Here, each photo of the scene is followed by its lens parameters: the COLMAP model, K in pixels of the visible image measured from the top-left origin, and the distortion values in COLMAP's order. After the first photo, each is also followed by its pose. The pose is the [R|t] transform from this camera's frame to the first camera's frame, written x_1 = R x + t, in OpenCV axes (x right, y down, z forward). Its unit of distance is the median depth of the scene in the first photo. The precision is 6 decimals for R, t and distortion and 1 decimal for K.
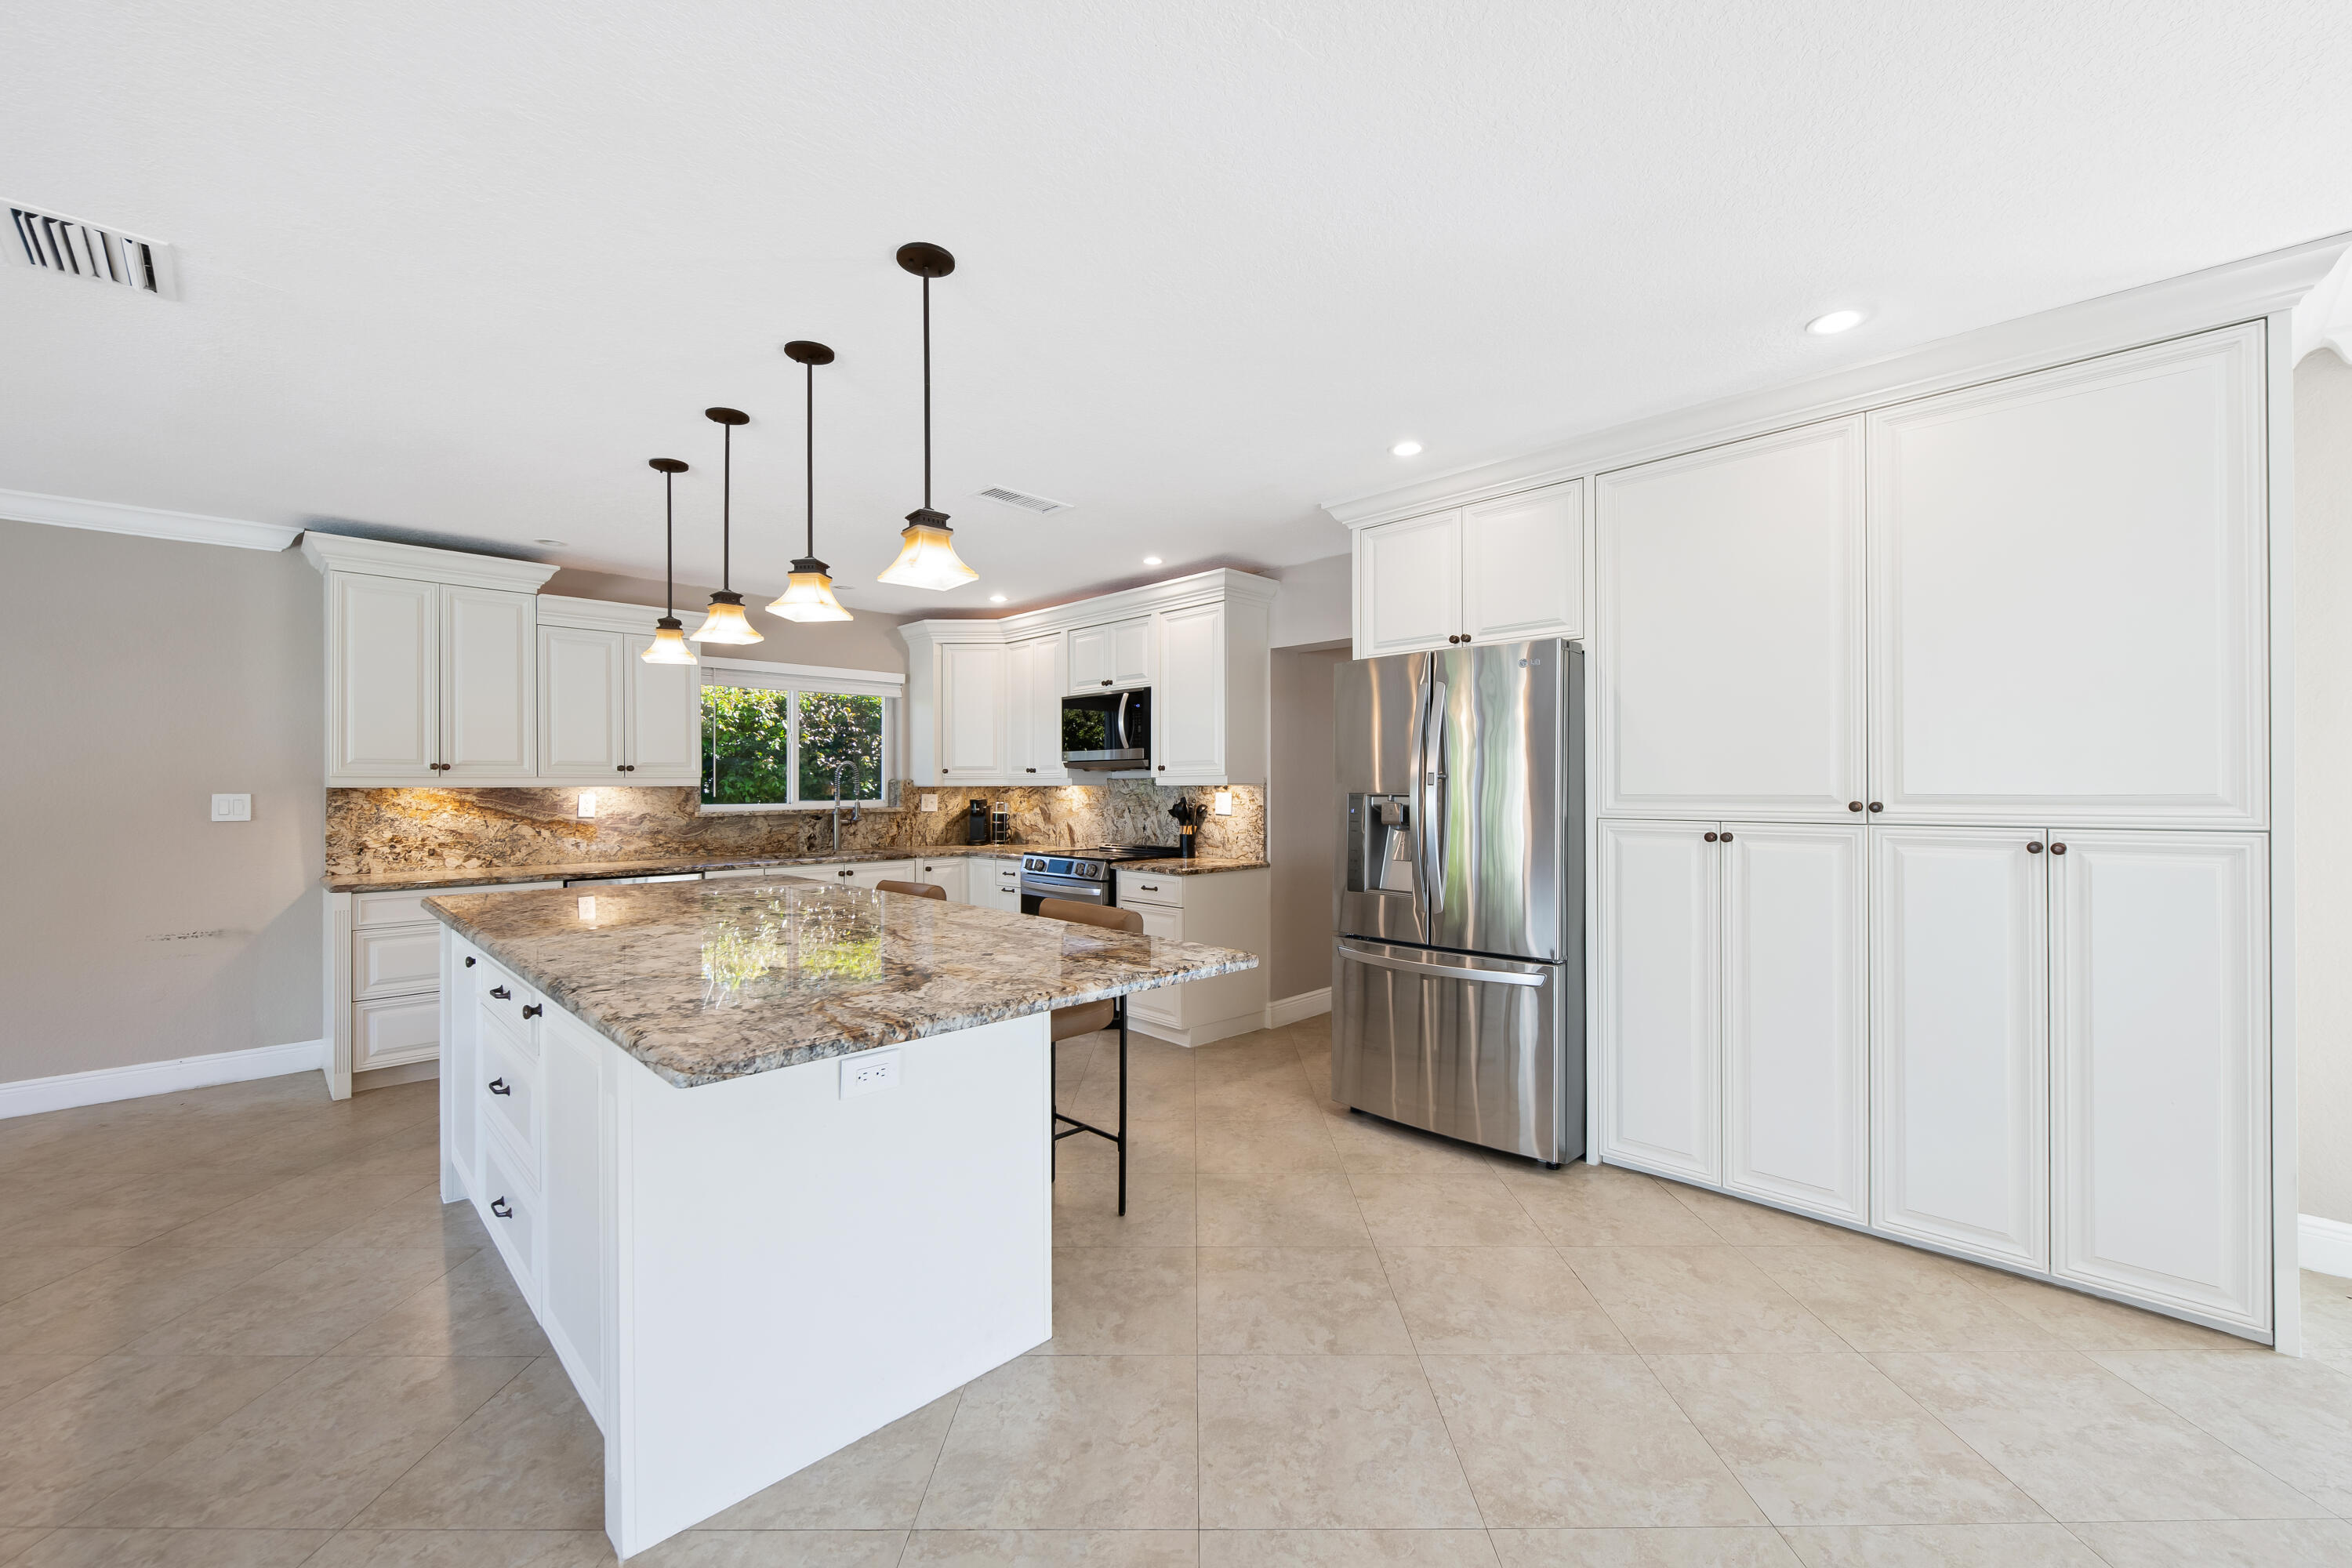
lens RADIAL K [[938.3, 0, 1191.2], [0, 938.3, 785.9], [0, 0, 1]] dist [0.001136, -0.003258]
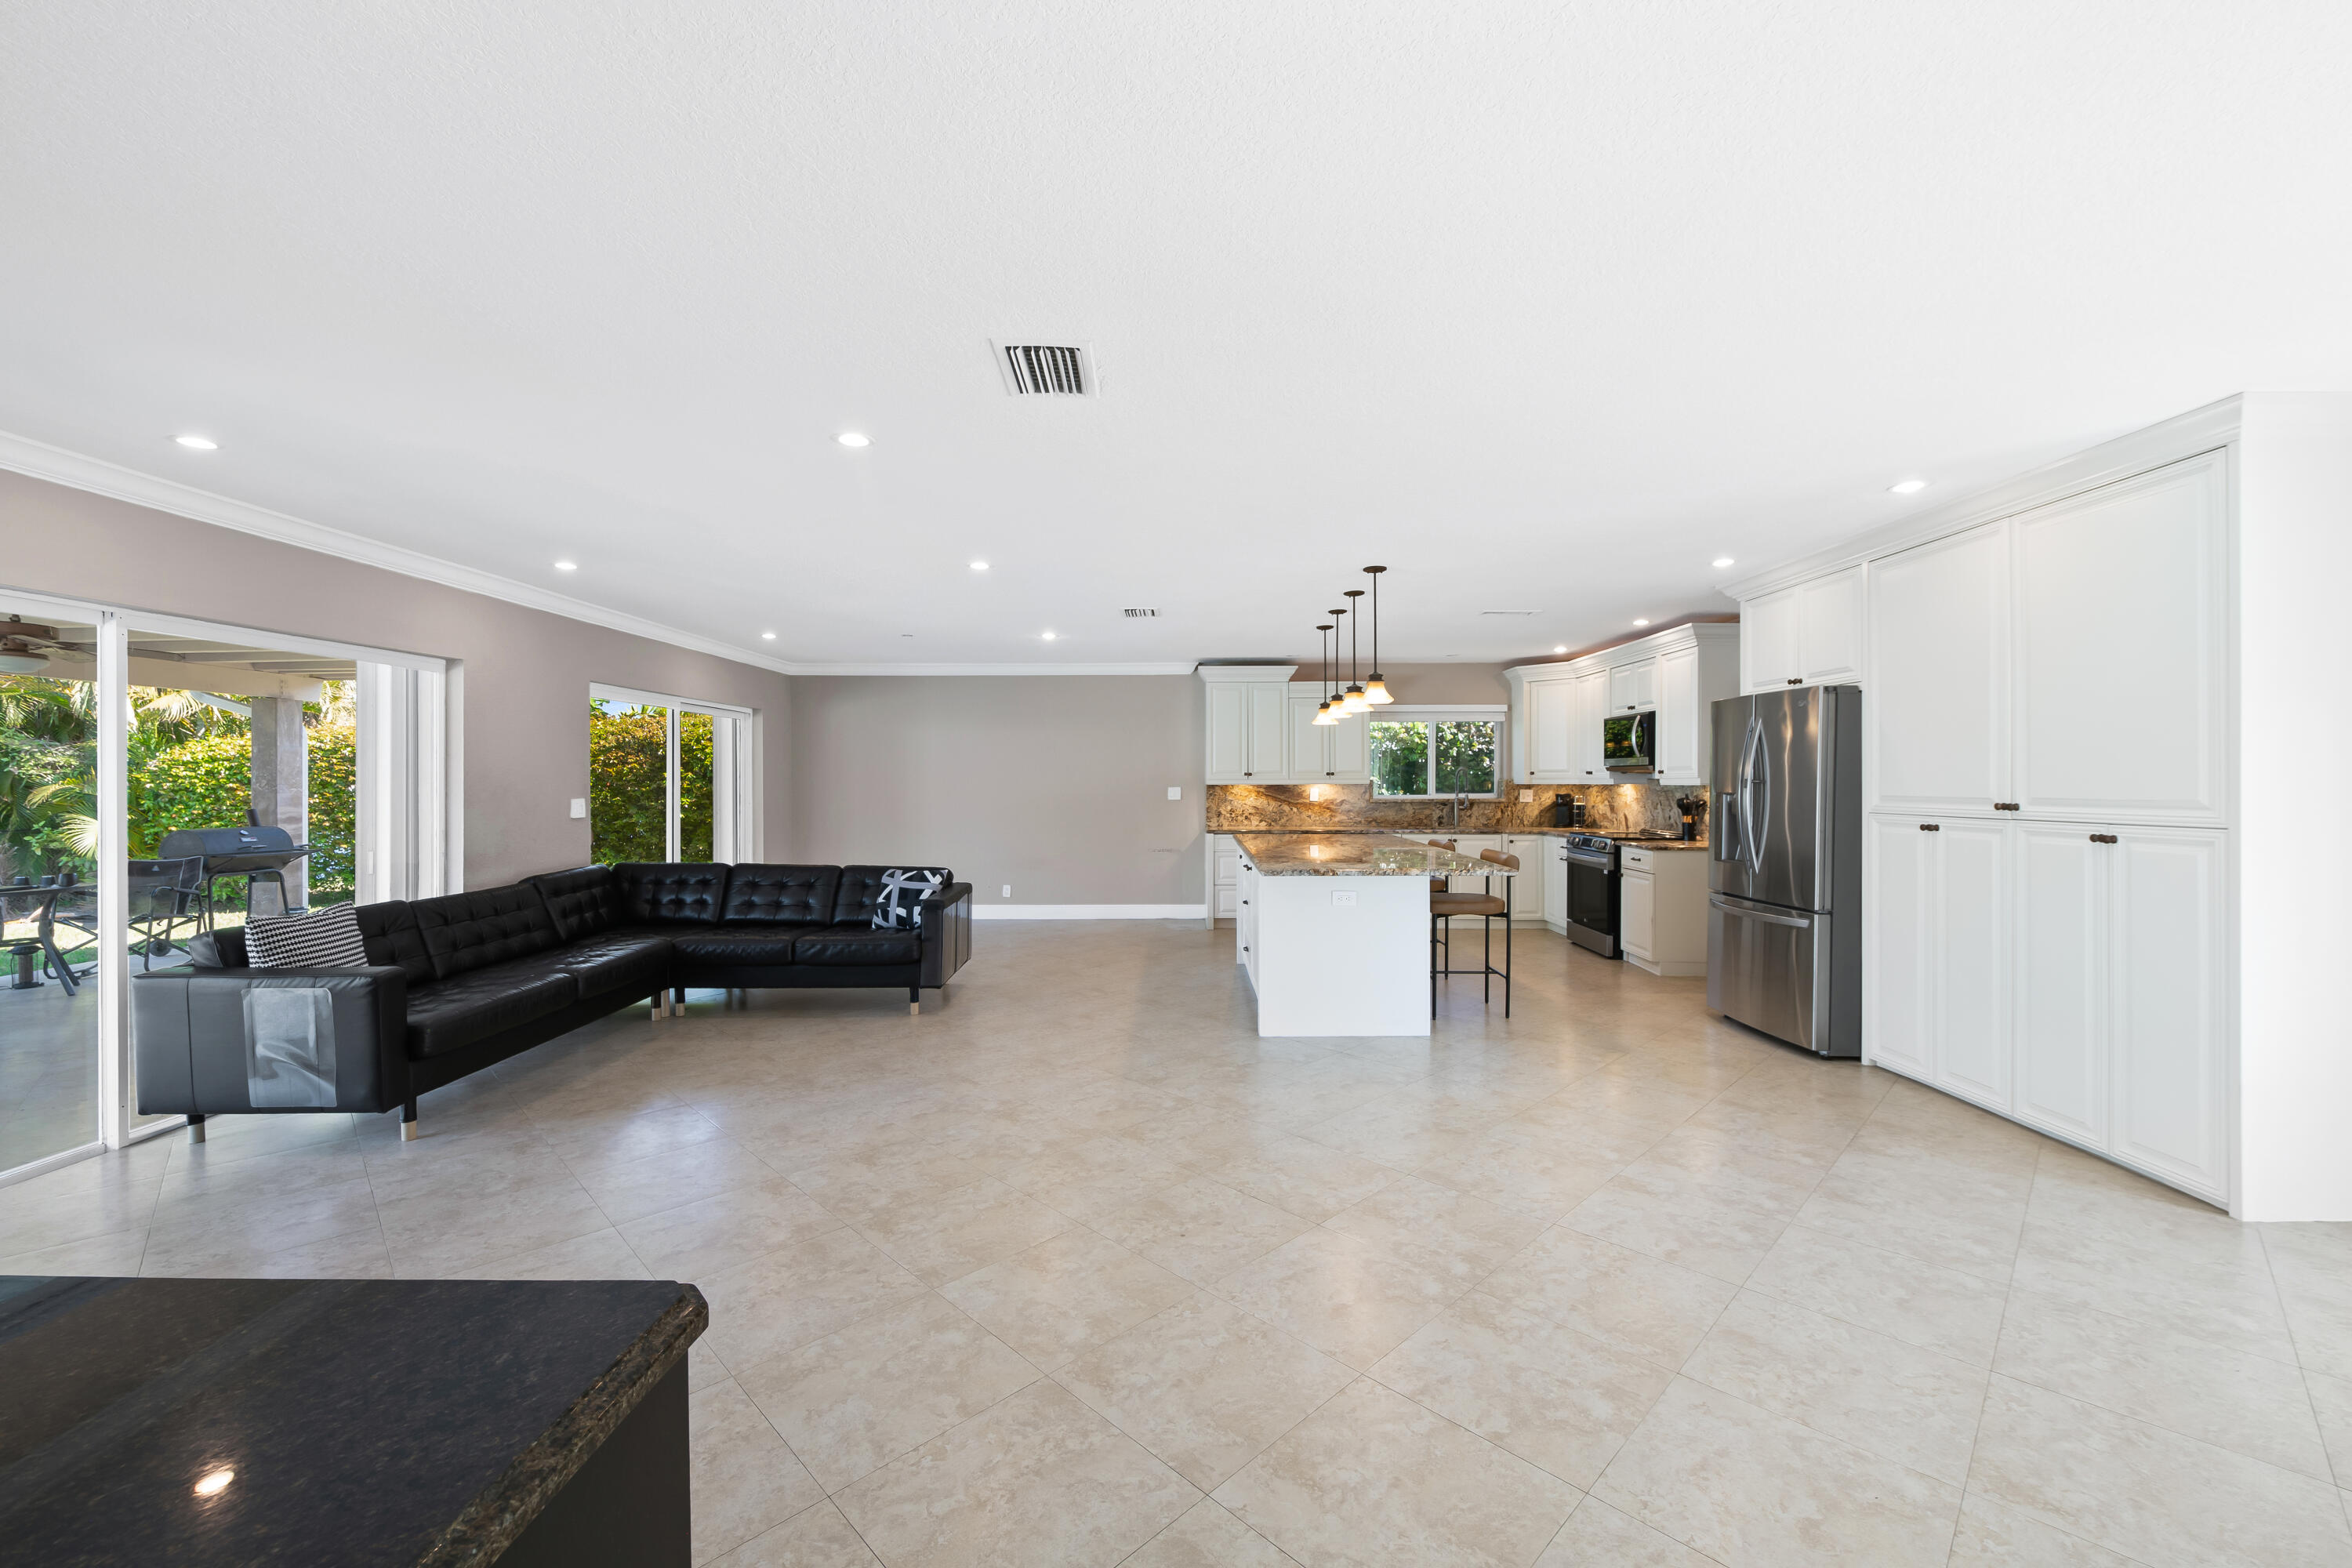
lens RADIAL K [[927.8, 0, 1185.9], [0, 927.8, 783.7], [0, 0, 1]] dist [0.000657, -0.003196]
pose [[0.704912, 0.003879, -0.709284, 0.462652], [-0.000042, 0.999985, 0.005427, -0.010277], [0.709295, -0.003796, 0.704902, -0.443701]]
